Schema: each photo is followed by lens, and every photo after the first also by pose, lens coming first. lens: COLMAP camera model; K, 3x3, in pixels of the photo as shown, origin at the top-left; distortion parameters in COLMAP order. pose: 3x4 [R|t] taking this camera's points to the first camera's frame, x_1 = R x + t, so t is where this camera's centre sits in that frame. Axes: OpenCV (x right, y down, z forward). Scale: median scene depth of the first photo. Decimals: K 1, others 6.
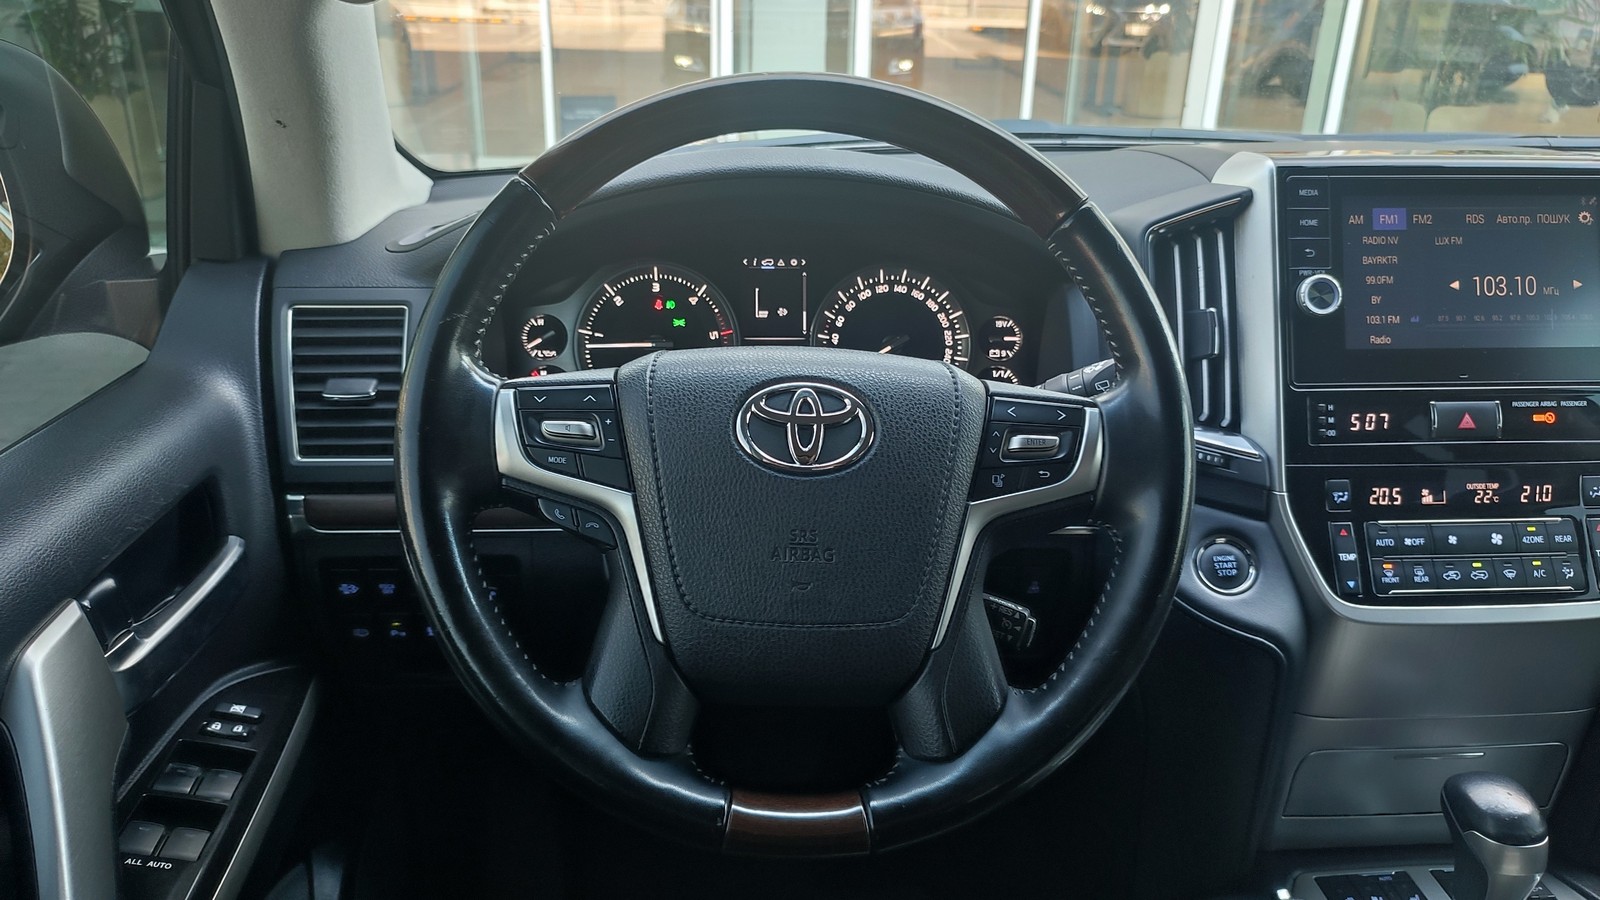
lens RADIAL K [[1194.6, 0, 800.6], [0, 1194.6, 537.6], [0, 0, 1]] dist [0.052700, -0.047636]
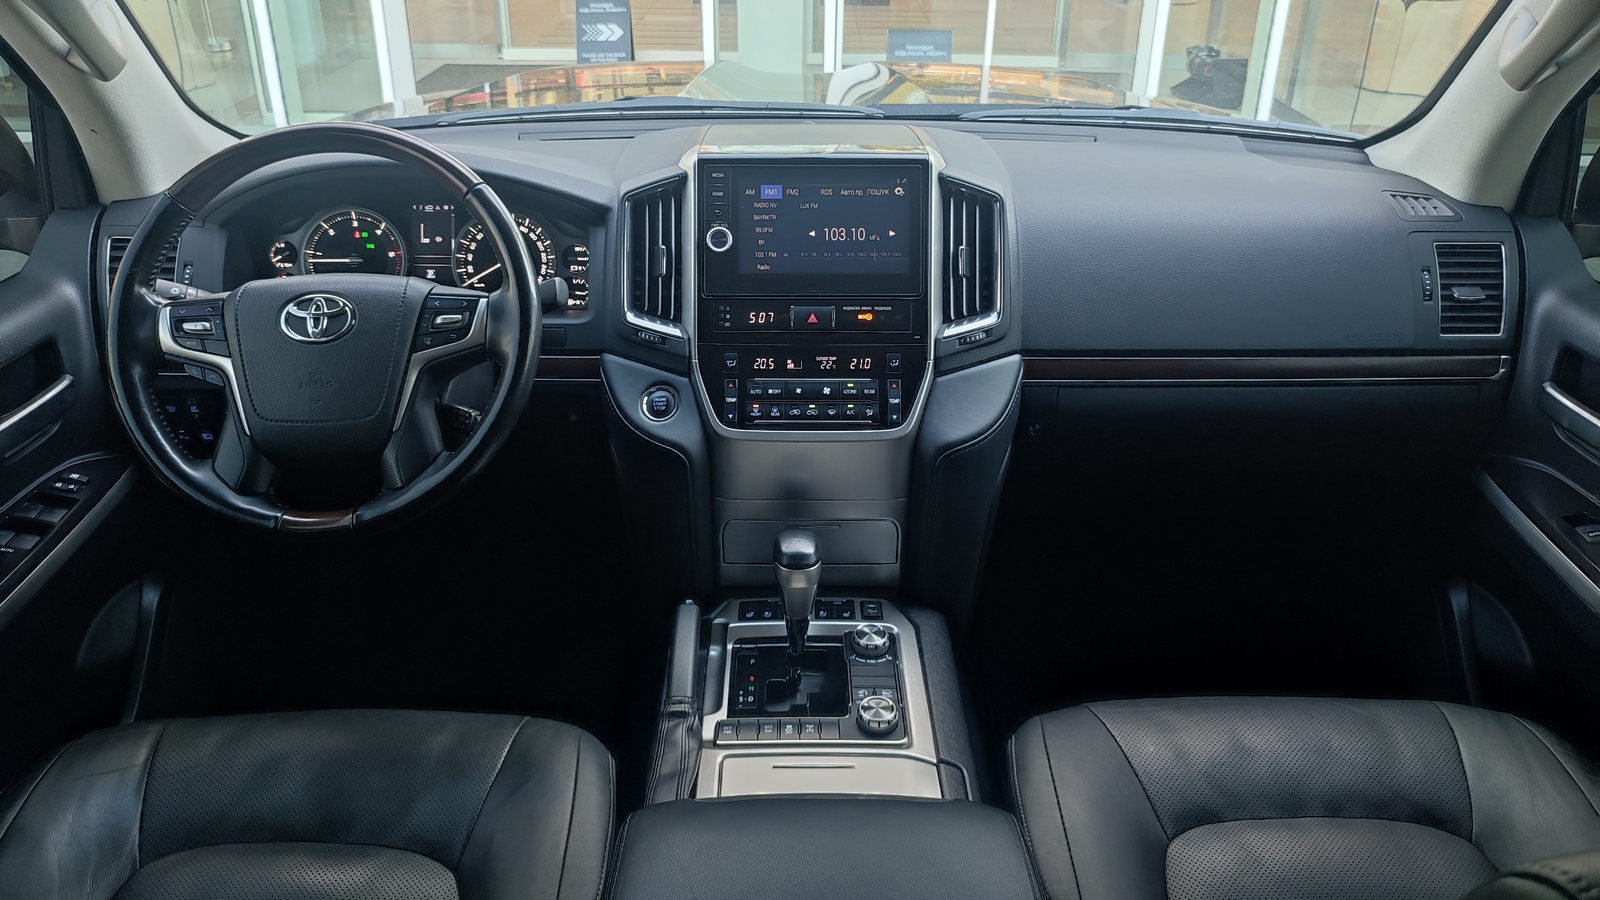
lens RADIAL K [[1184.3, 0, 800.0], [0, 1184.3, 450.0], [0, 0, 1]] dist [0.042232, -0.037830]
pose [[0.997662, 0.020291, -0.065263, 0.638079], [-0.017871, 0.999138, 0.037458, 0.021442], [0.065967, -0.036204, 0.997165, -0.595315]]
